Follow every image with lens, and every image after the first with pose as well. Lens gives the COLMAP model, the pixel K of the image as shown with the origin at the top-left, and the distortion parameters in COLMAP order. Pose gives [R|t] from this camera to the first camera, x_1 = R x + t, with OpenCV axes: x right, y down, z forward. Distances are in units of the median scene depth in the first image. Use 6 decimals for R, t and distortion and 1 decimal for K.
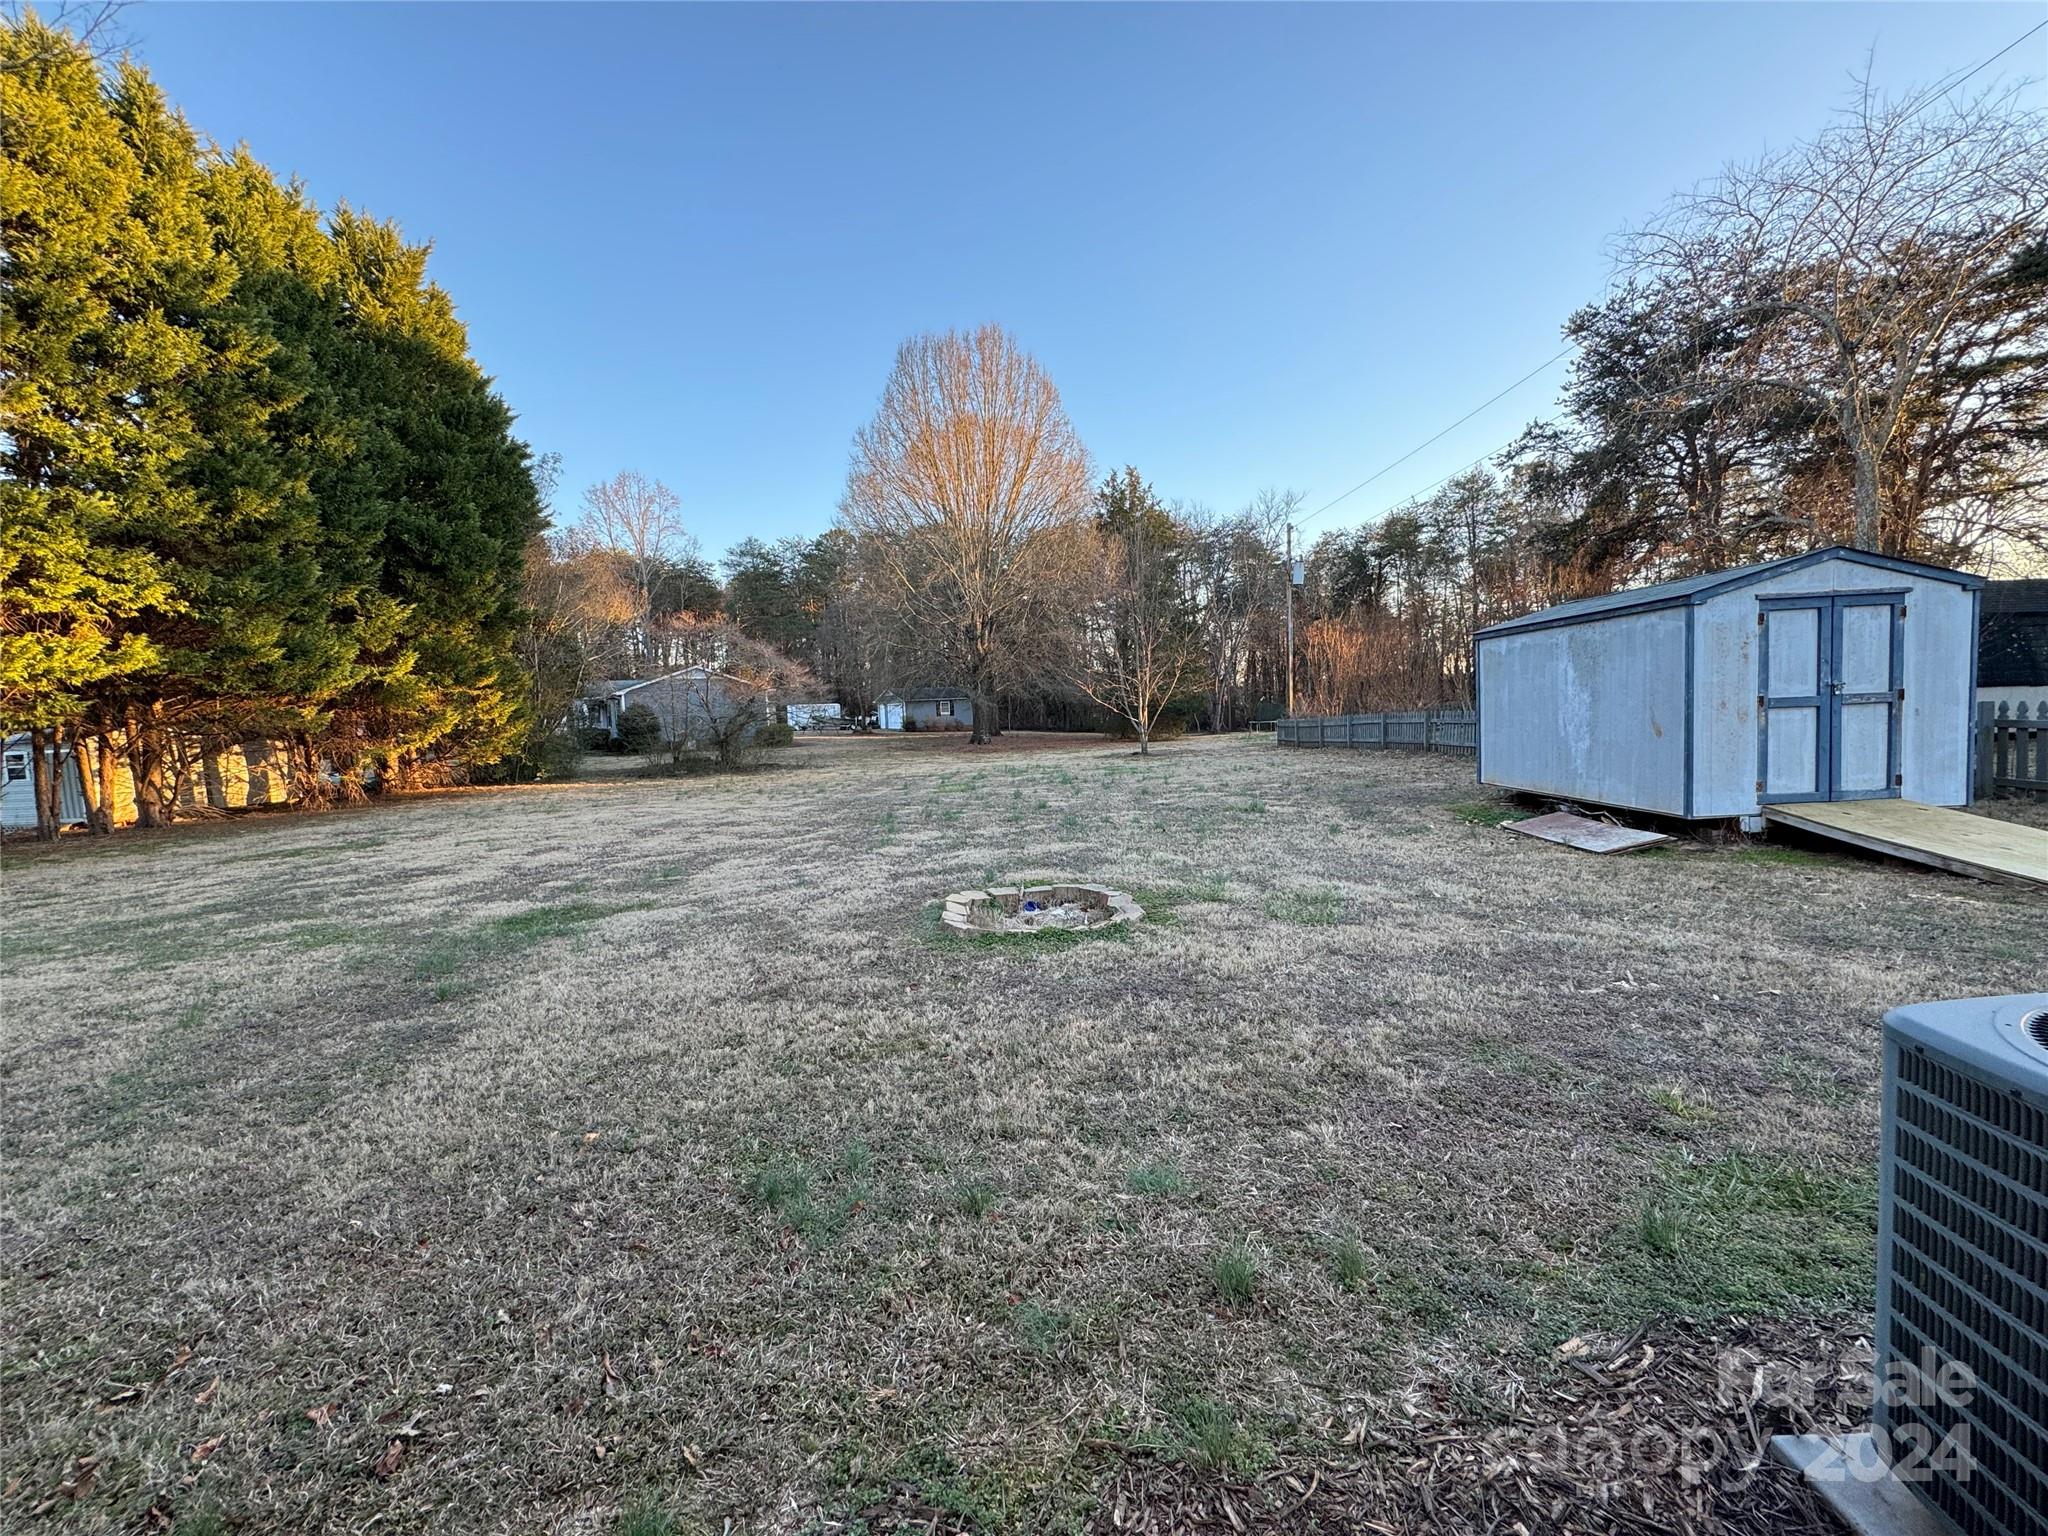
lens RADIAL K [[819.3, 0, 1032.4], [0, 819.3, 766.4], [0, 0, 1]] dist [-0.002554, 0.000349]
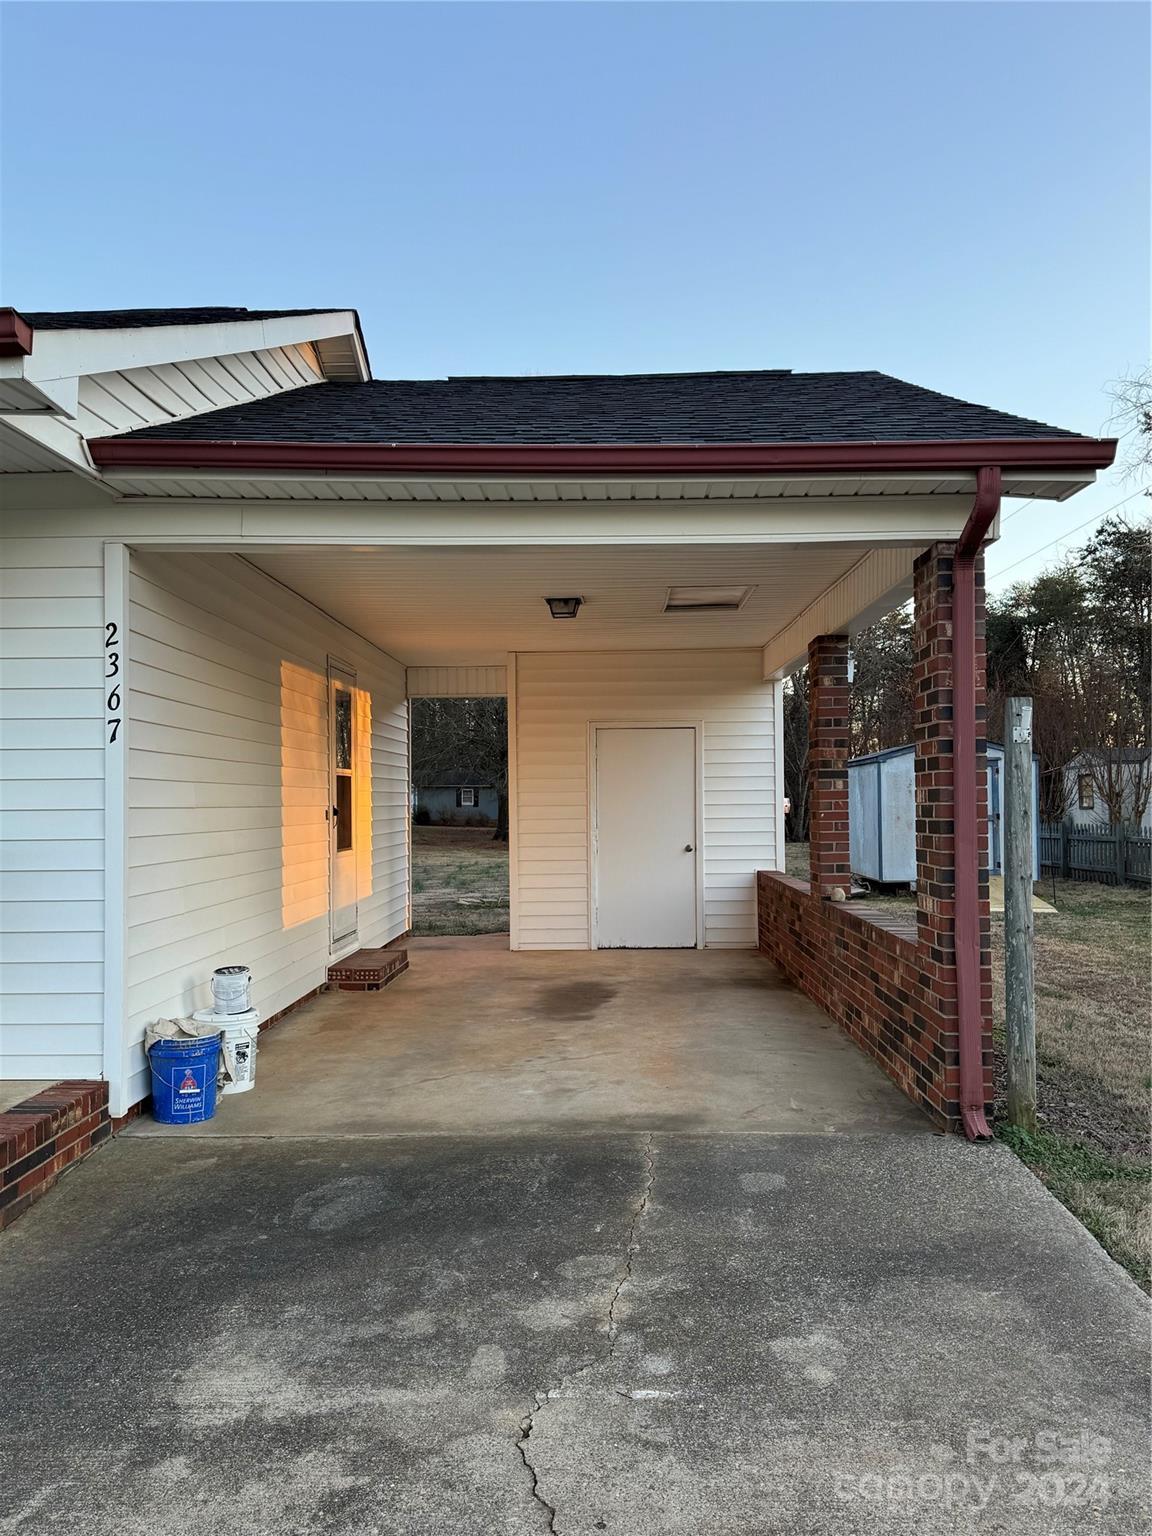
lens RADIAL K [[1205.2, 0, 583.0], [0, 1205.2, 770.1], [0, 0, 1]] dist [0.029773, -0.031780]
pose [[0.999129, 0.039941, -0.012094, 0.142768], [-0.040919, 0.994549, -0.095909, 0.079836], [0.008198, 0.096320, 0.995317, -1.279737]]
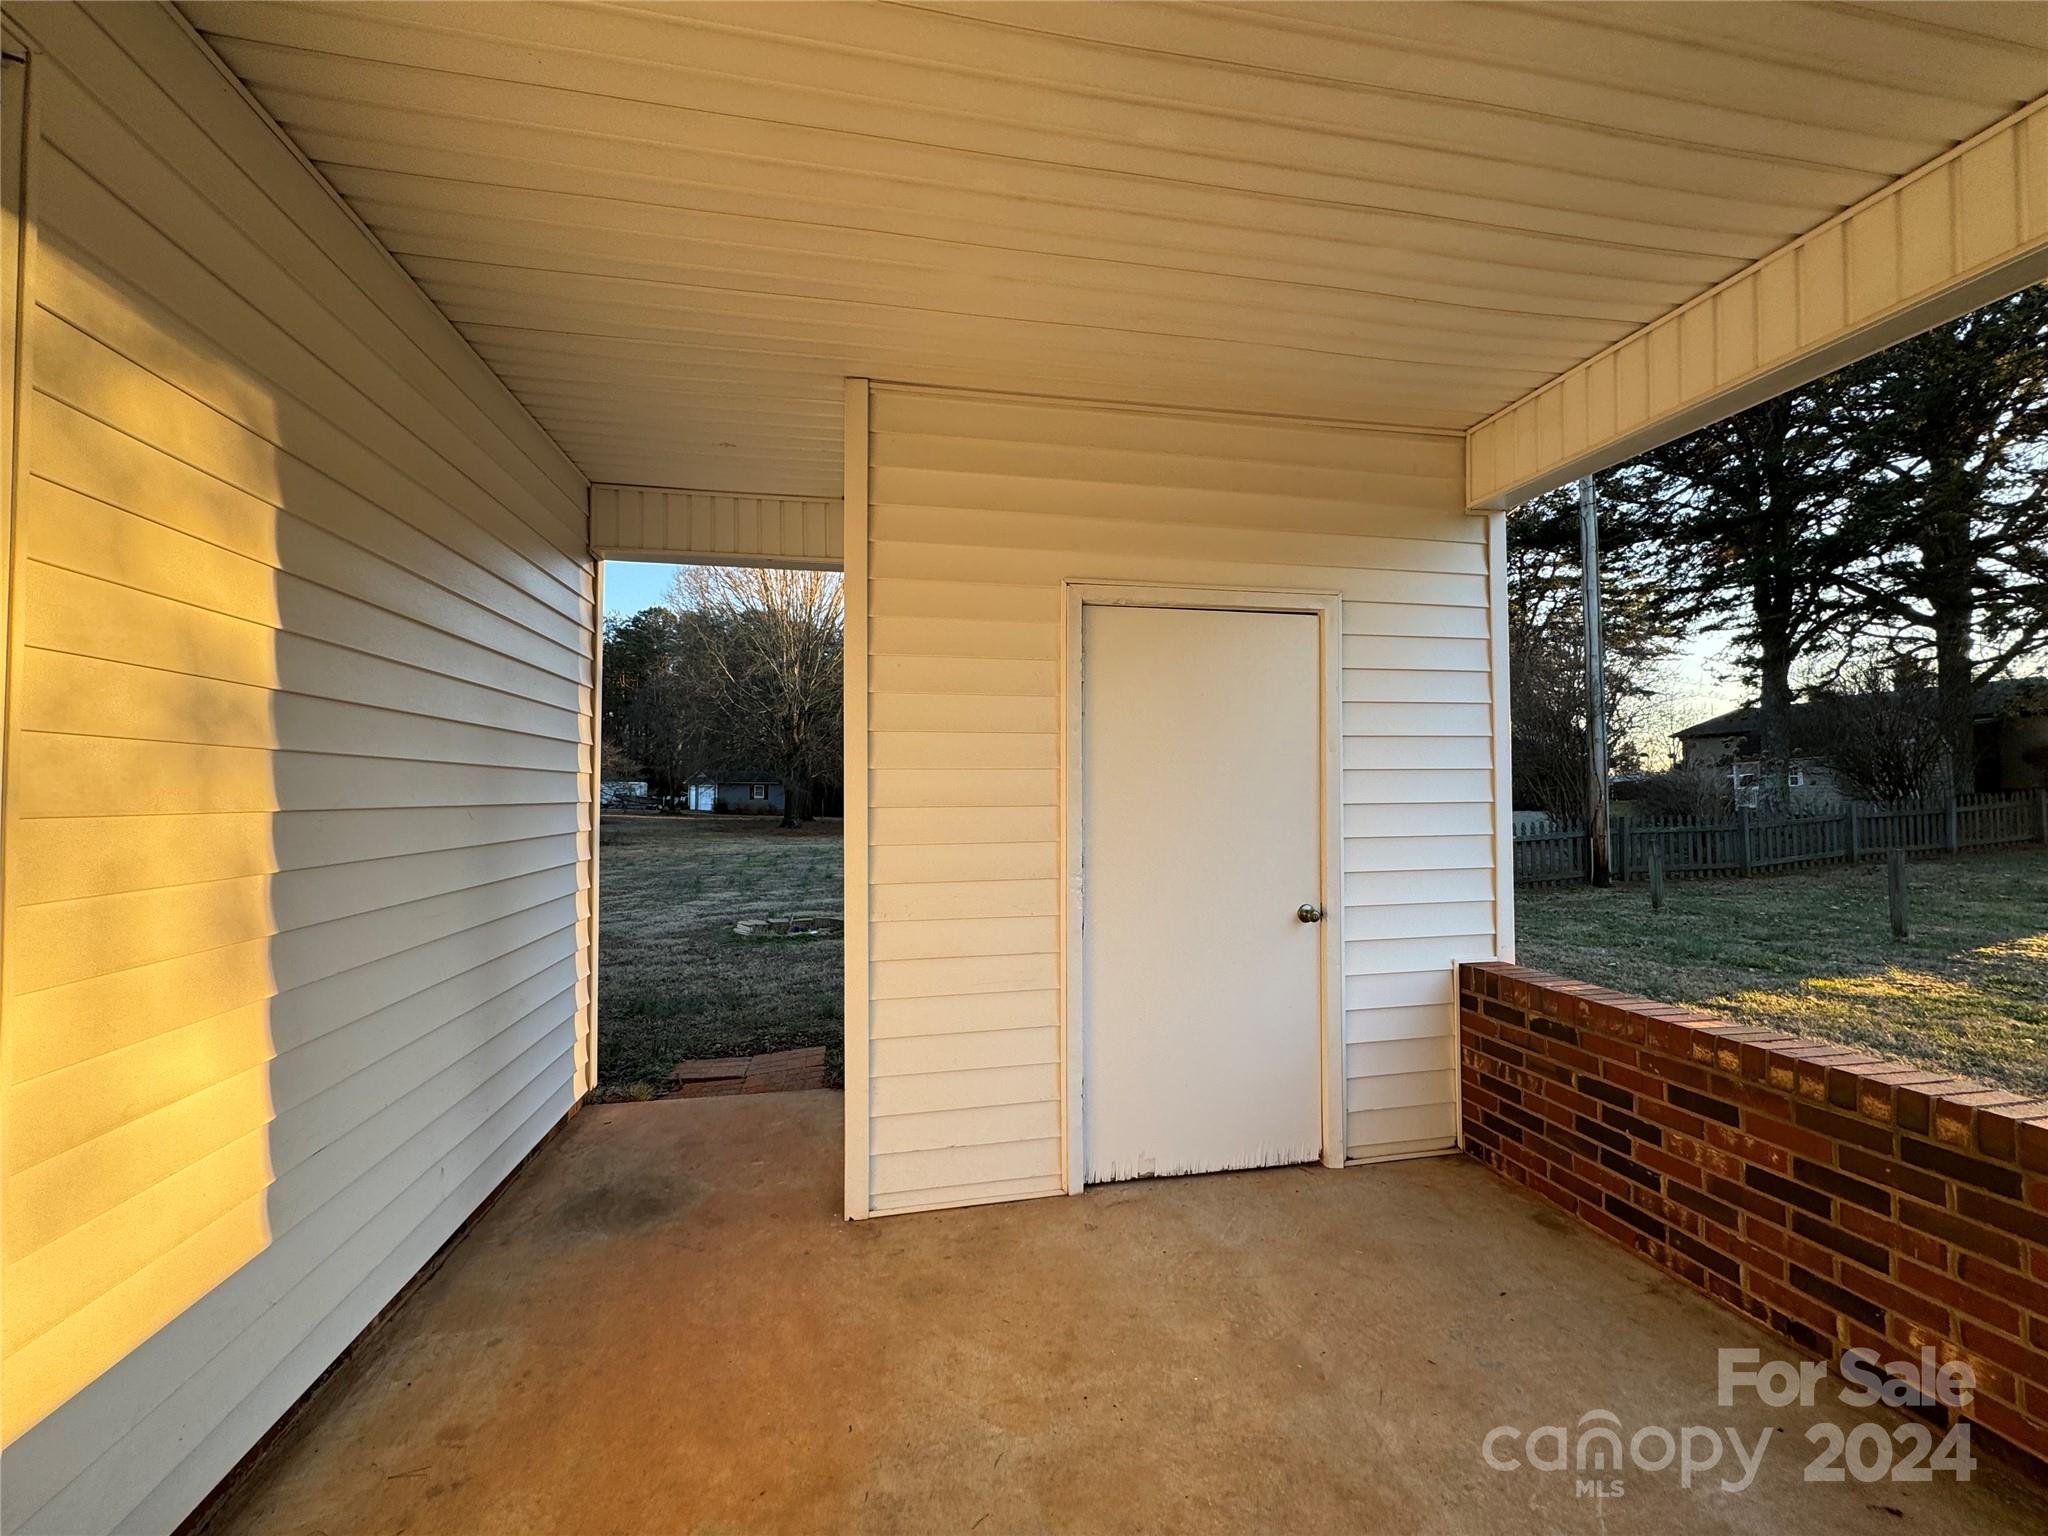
lens RADIAL K [[819.3, 0, 1032.4], [0, 819.3, 766.1], [0, 0, 1]] dist [-0.002554, 0.000349]
pose [[0.976353, 0.049802, 0.210370, 0.060408], [-0.026230, 0.993204, -0.113389, 0.021056], [-0.214587, 0.105190, 0.971024, -0.394705]]
